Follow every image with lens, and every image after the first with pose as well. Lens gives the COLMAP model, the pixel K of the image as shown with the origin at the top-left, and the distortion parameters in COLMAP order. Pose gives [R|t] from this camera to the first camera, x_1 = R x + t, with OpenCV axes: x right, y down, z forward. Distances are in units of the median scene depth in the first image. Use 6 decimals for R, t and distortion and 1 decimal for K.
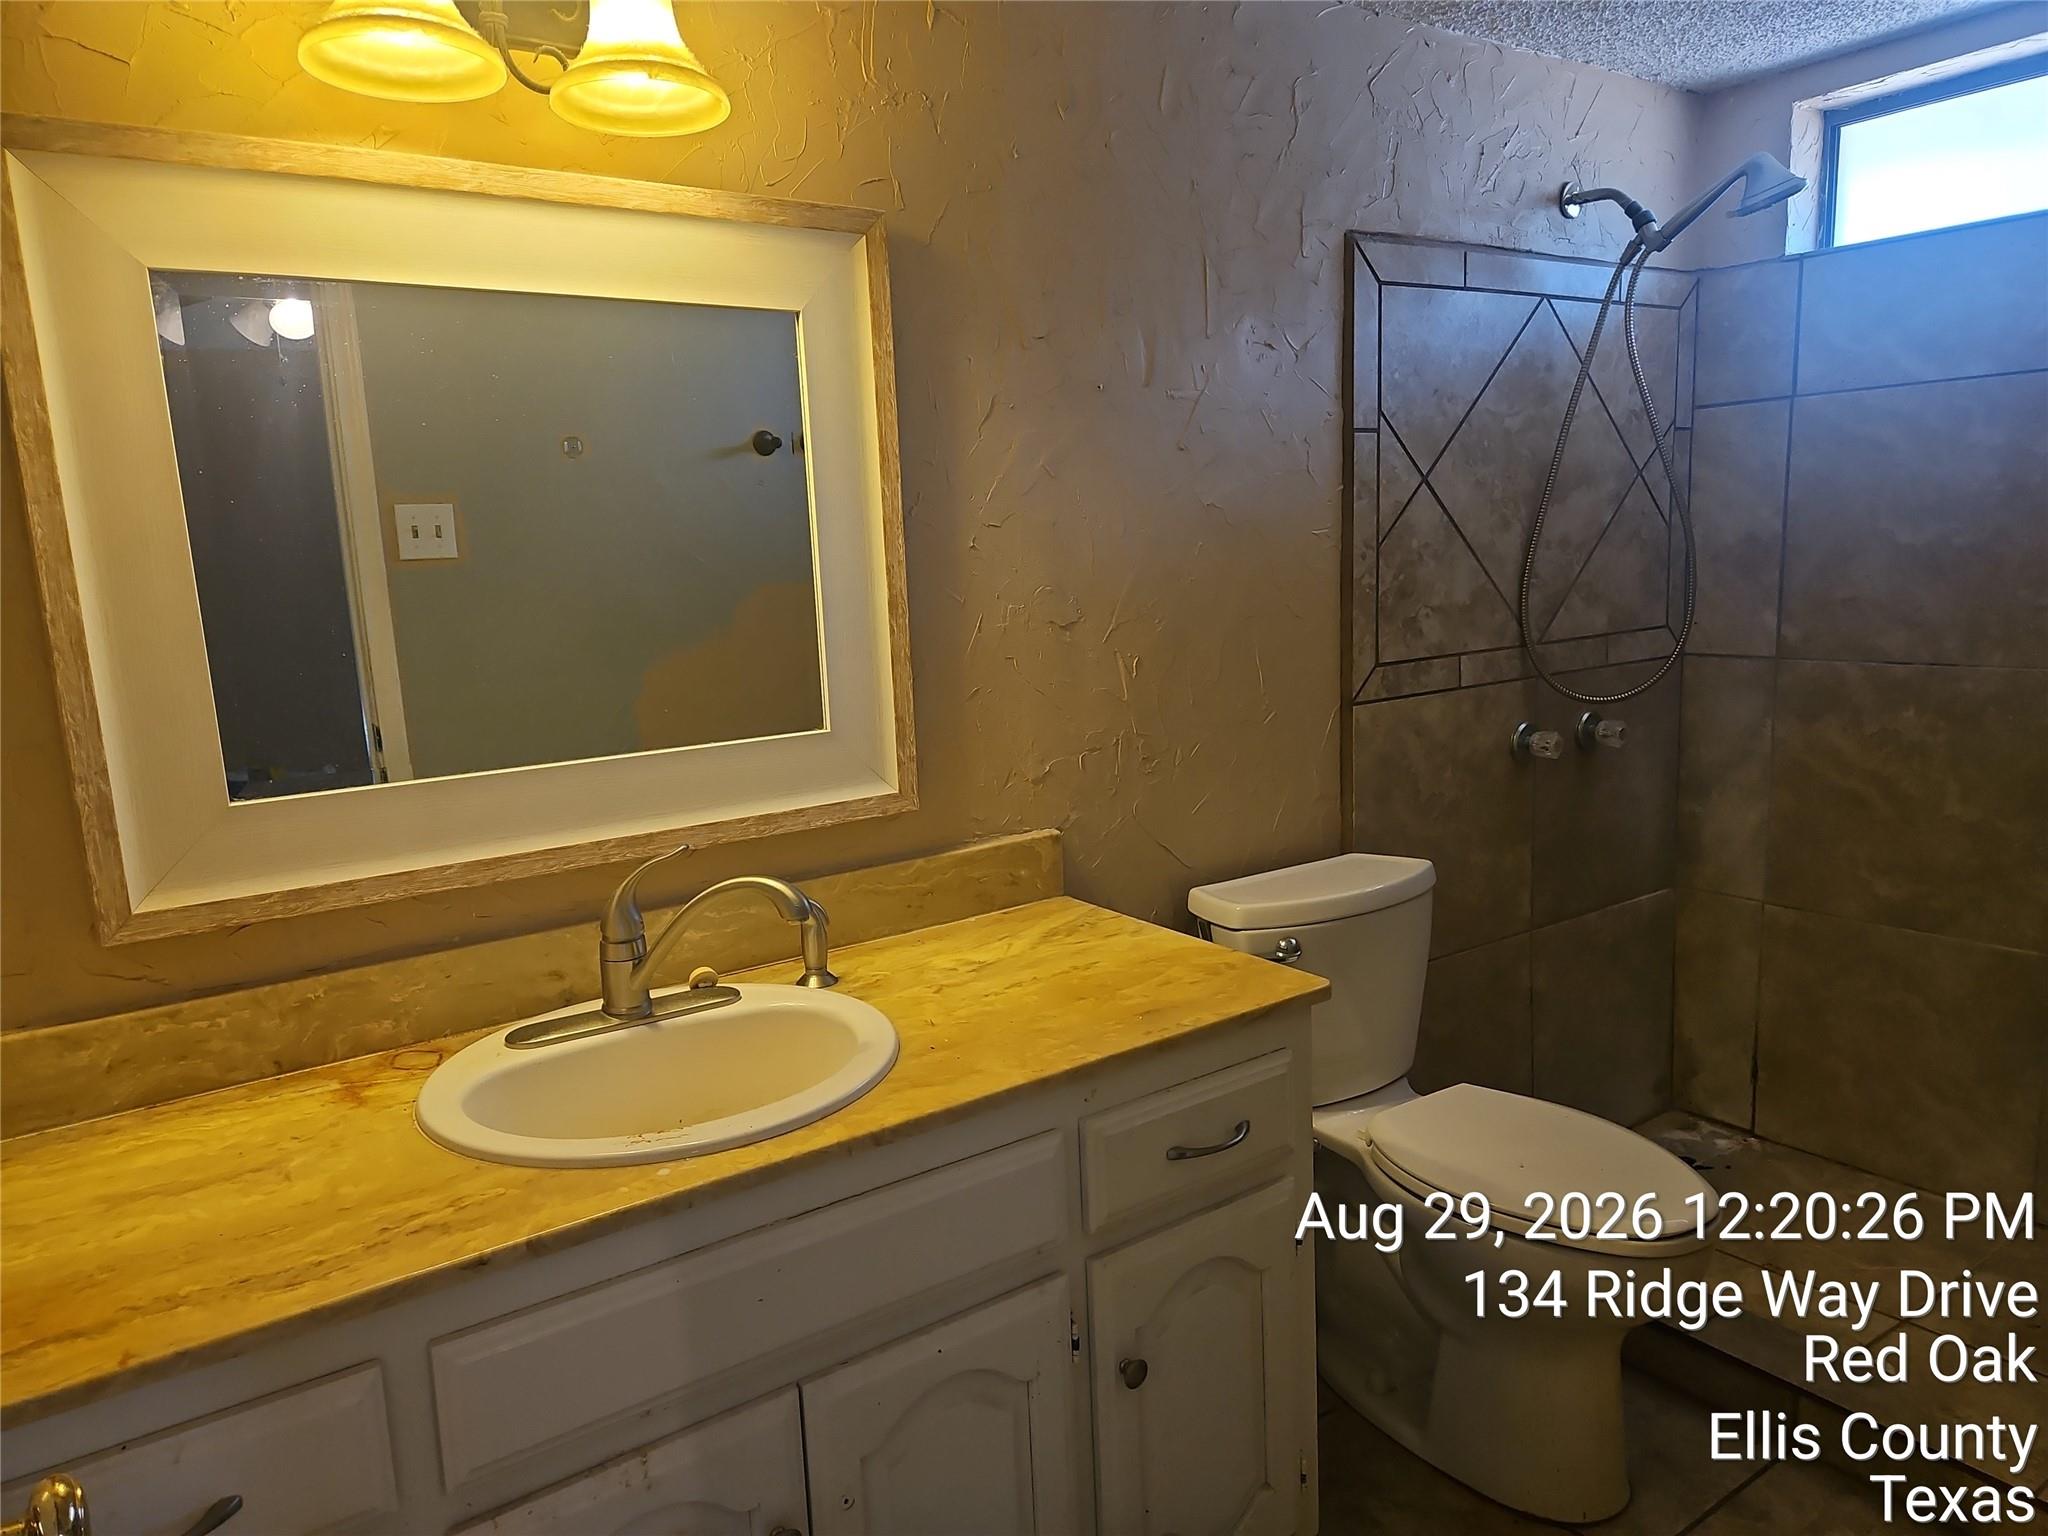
lens RADIAL K [[1372.0, 0, 1033.6], [0, 1372.0, 761.8], [0, 0, 1]] dist [0.078052, -0.063120]
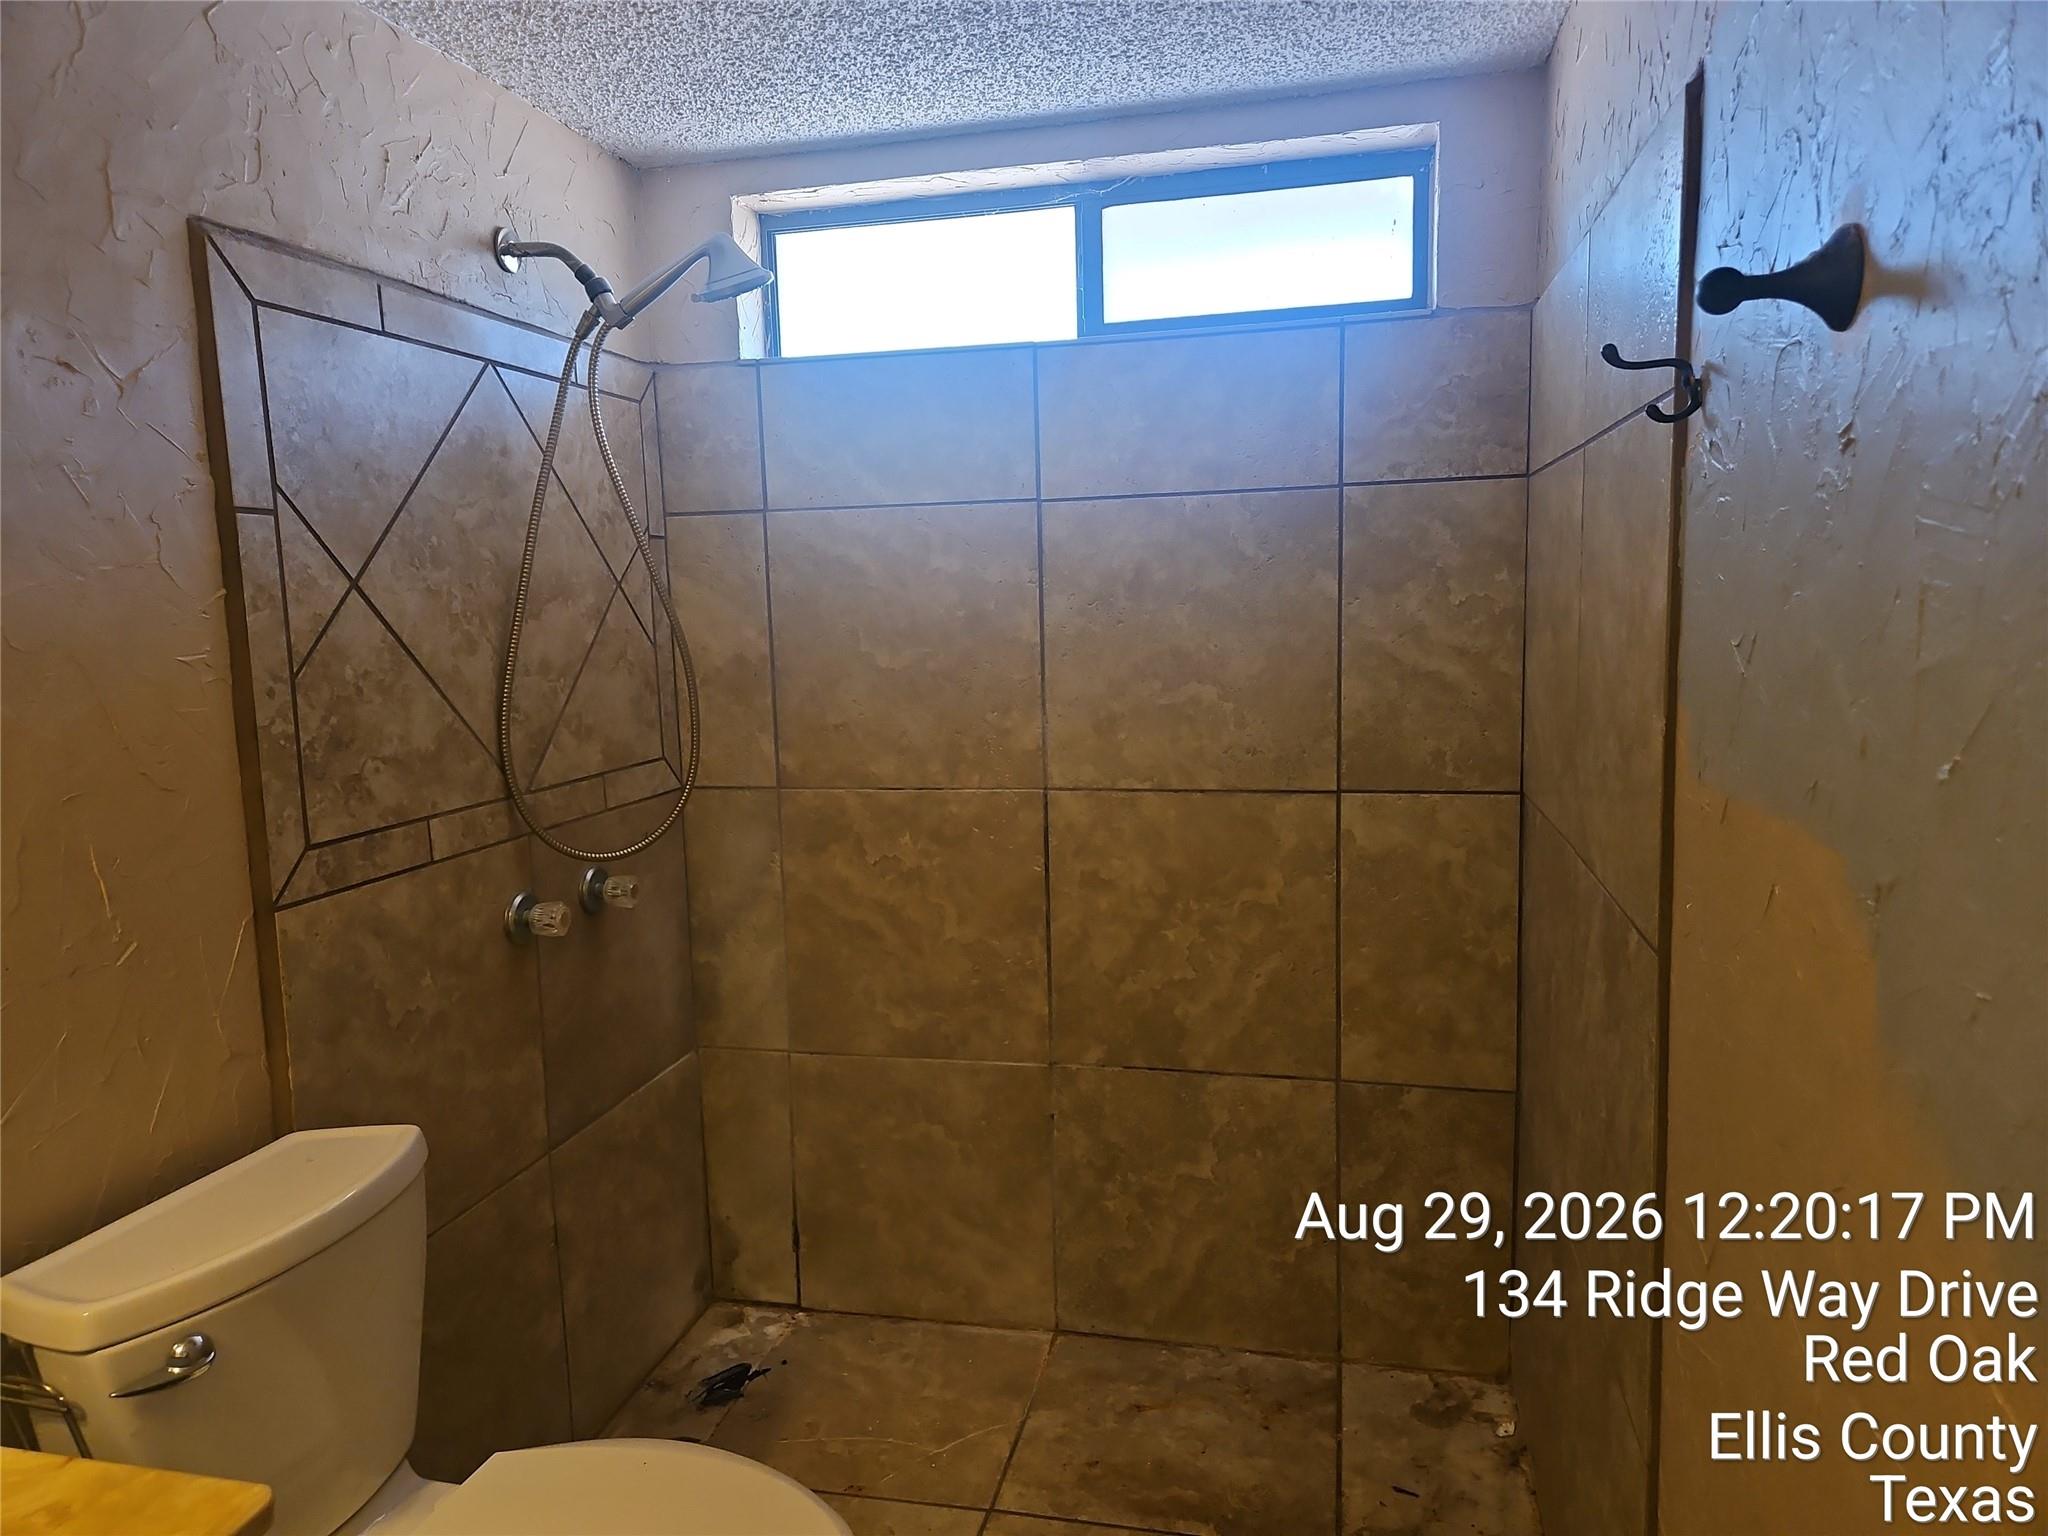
lens RADIAL K [[1372.0, 0, 1020.5], [0, 1372.0, 774.5], [0, 0, 1]] dist [0.078052, -0.063120]
pose [[0.748597, -0.064279, 0.659902, 0.053465], [0.103255, 0.994448, -0.020267, -0.051657], [-0.654936, 0.083310, 0.751078, 0.220785]]
